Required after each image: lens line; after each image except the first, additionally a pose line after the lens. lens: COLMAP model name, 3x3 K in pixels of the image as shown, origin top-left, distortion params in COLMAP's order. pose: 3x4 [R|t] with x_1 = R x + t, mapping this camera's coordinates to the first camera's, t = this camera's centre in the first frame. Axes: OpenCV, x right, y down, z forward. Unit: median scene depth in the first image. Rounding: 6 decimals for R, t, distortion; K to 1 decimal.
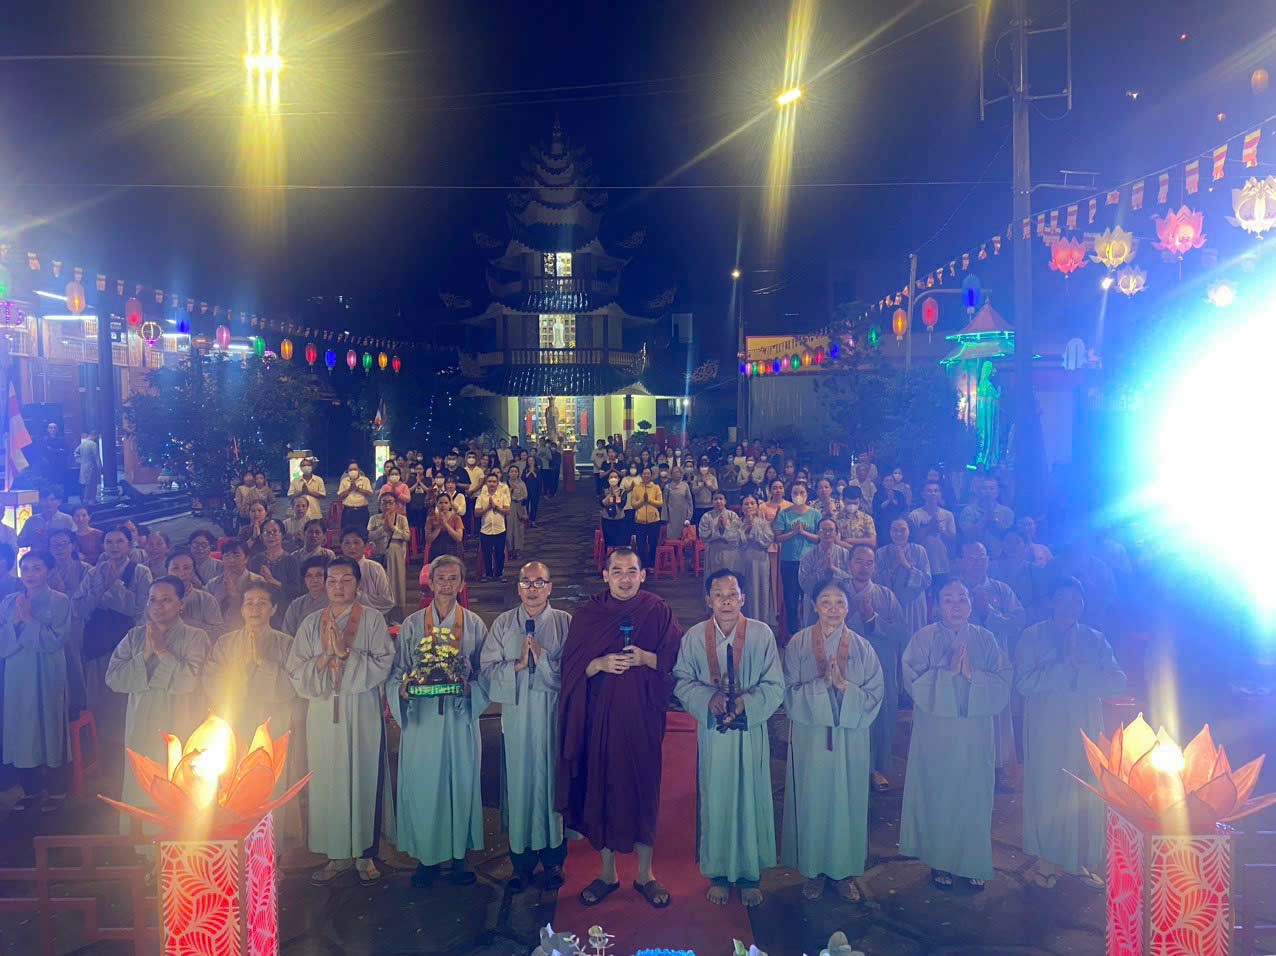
lens RADIAL K [[995.9, 0, 636.1], [0, 995.9, 460.8], [0, 0, 1]] dist [0.061803, -0.066989]
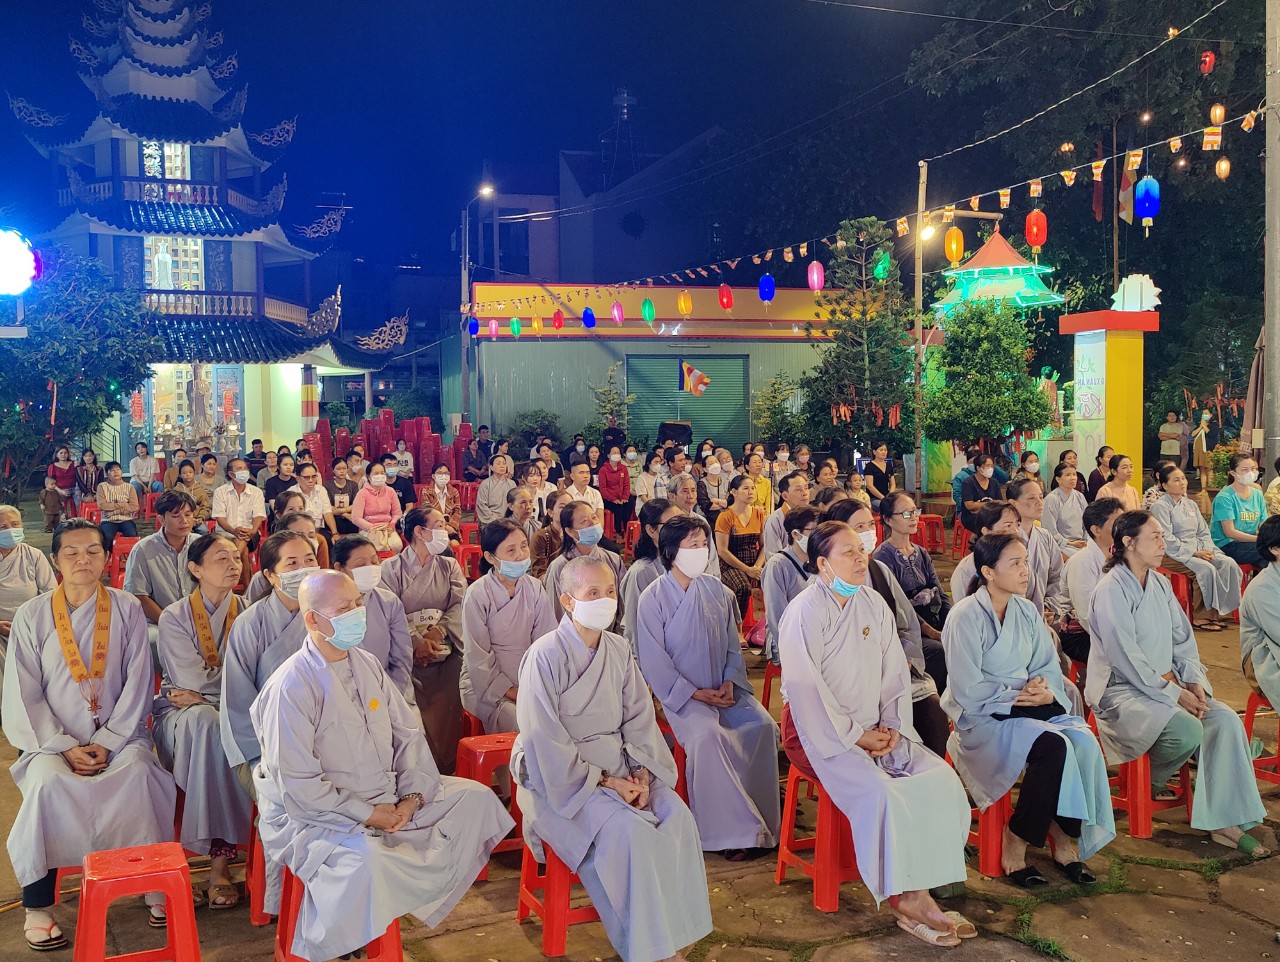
lens RADIAL K [[1409.2, 0, 650.6], [0, 1409.2, 461.7], [0, 0, 1]] dist [-0.008788, 0.171927]
pose [[0.904977, -0.016553, 0.425138, -0.203591], [0.025399, 0.999563, -0.015148, 0.019088], [-0.424701, 0.024507, 0.905002, 0.058294]]
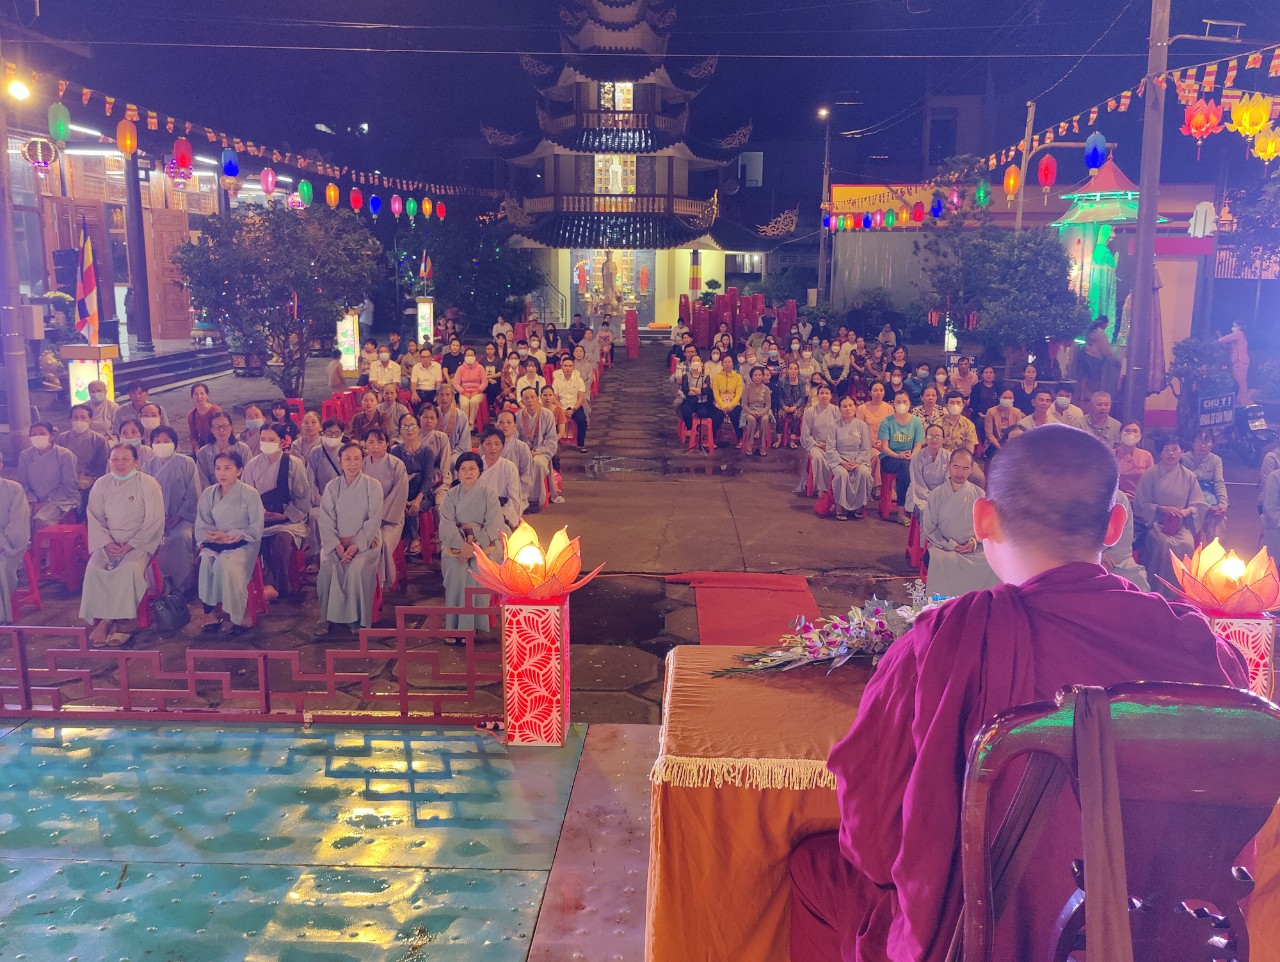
lens RADIAL K [[1154.4, 0, 657.8], [0, 1154.4, 476.9], [0, 0, 1]] dist [-0.011168, 0.107060]
pose [[0.999598, 0.023033, -0.016552, -0.019739], [-0.020627, 0.990883, 0.133135, -0.001736], [0.019468, -0.132740, 0.990960, -0.047932]]
